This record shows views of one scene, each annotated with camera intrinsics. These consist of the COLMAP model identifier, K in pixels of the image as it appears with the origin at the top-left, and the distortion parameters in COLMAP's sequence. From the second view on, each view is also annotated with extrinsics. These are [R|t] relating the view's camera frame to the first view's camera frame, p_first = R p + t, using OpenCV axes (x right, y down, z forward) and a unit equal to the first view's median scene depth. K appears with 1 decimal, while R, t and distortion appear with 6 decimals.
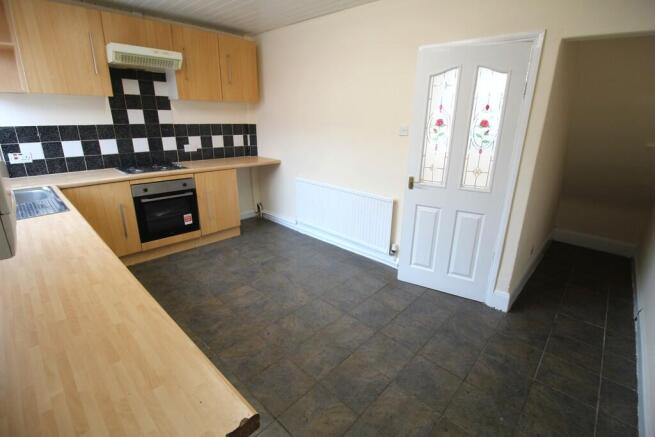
lens RADIAL K [[296.8, 0, 327.5], [0, 296.8, 218.5], [0, 0, 1]] dist [-0.001330, -0.000792]
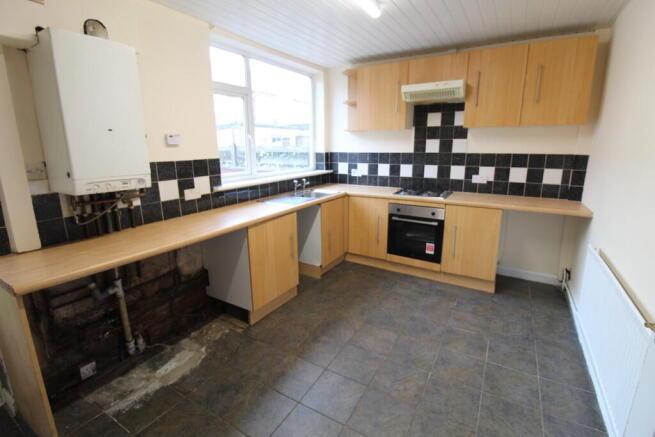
lens RADIAL K [[296.8, 0, 327.5], [0, 296.8, 218.5], [0, 0, 1]] dist [-0.001330, -0.000792]
pose [[0.243732, 0.219745, -0.944620, 0.342046], [-0.307209, 0.941330, 0.139713, -0.122641], [0.919901, 0.256144, 0.296940, 0.379113]]
